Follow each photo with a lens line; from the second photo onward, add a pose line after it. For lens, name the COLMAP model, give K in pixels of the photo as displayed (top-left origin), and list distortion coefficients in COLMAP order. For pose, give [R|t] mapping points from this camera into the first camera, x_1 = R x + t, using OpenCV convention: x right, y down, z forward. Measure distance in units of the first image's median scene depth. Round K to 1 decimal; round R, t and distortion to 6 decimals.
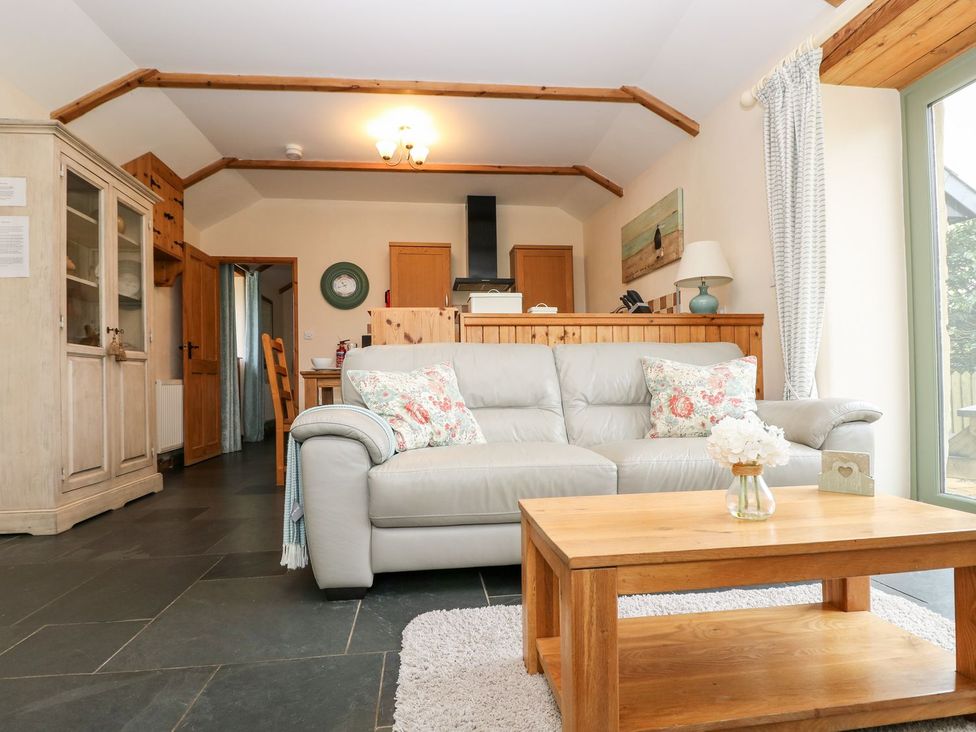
lens RADIAL K [[522.0, 0, 488.8], [0, 522.0, 371.0], [0, 0, 1]] dist [0.005477, -0.018982]
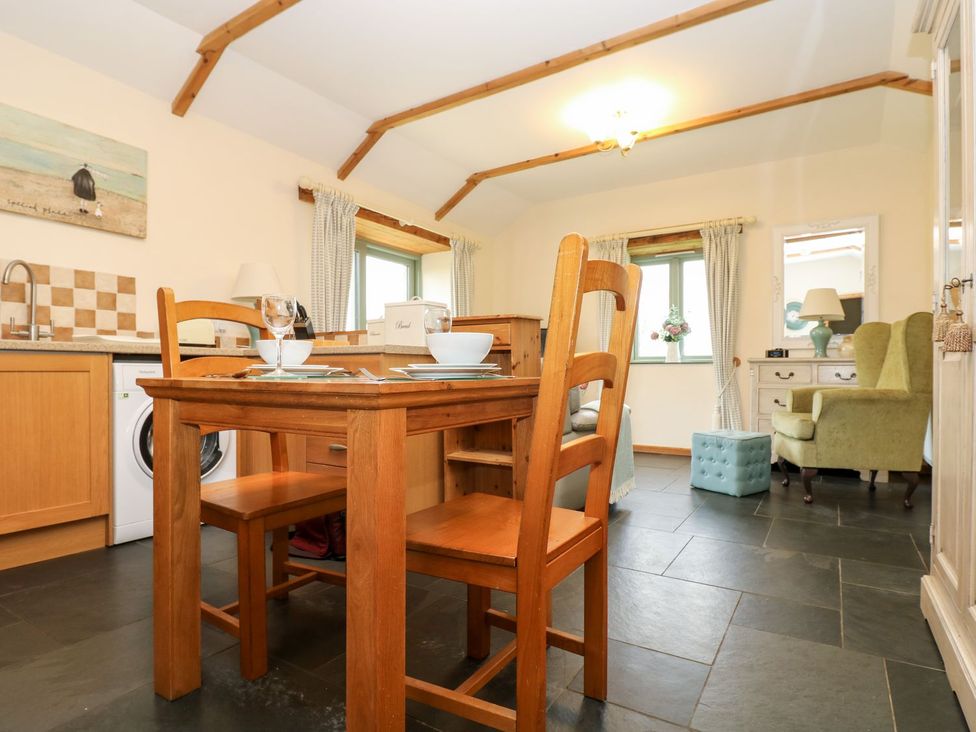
lens RADIAL K [[522.0, 0, 488.8], [0, 522.0, 371.0], [0, 0, 1]] dist [0.005477, -0.018982]
pose [[-0.758535, 0.016224, 0.651430, -0.584711], [-0.002760, 0.999601, -0.028109, 0.006276], [-0.651626, -0.023120, -0.758188, 1.348529]]
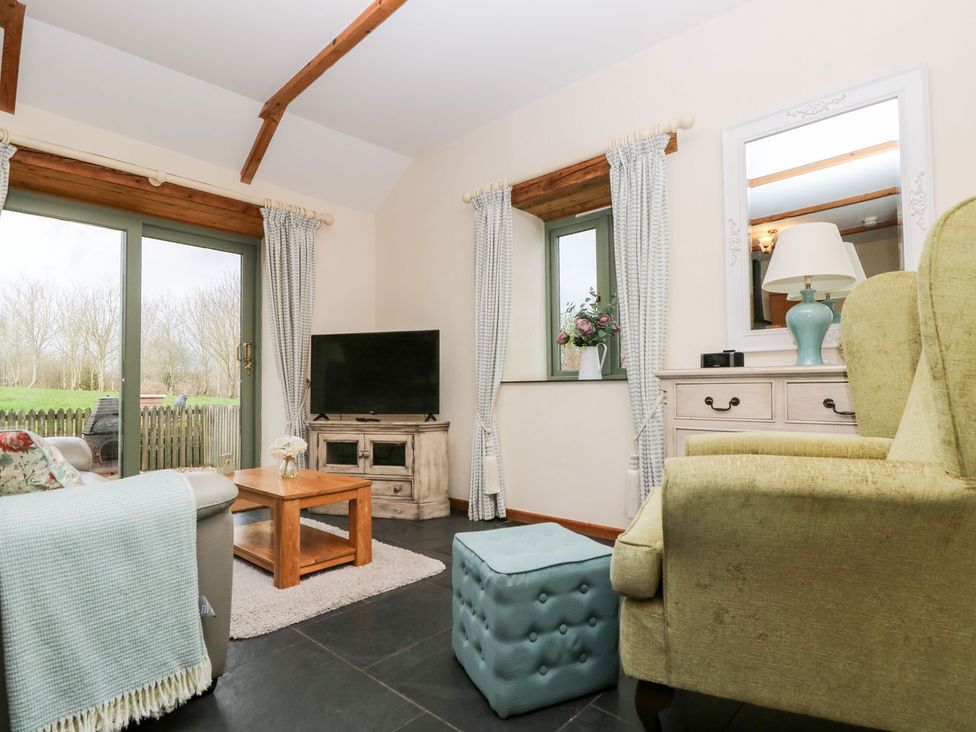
lens RADIAL K [[522.0, 0, 488.8], [0, 522.0, 371.0], [0, 0, 1]] dist [0.005477, -0.018982]
pose [[-0.636886, 0.049941, 0.769339, -0.602998], [-0.000834, 0.997854, -0.065465, -0.017065], [-0.770957, -0.042336, -0.635478, 0.579255]]
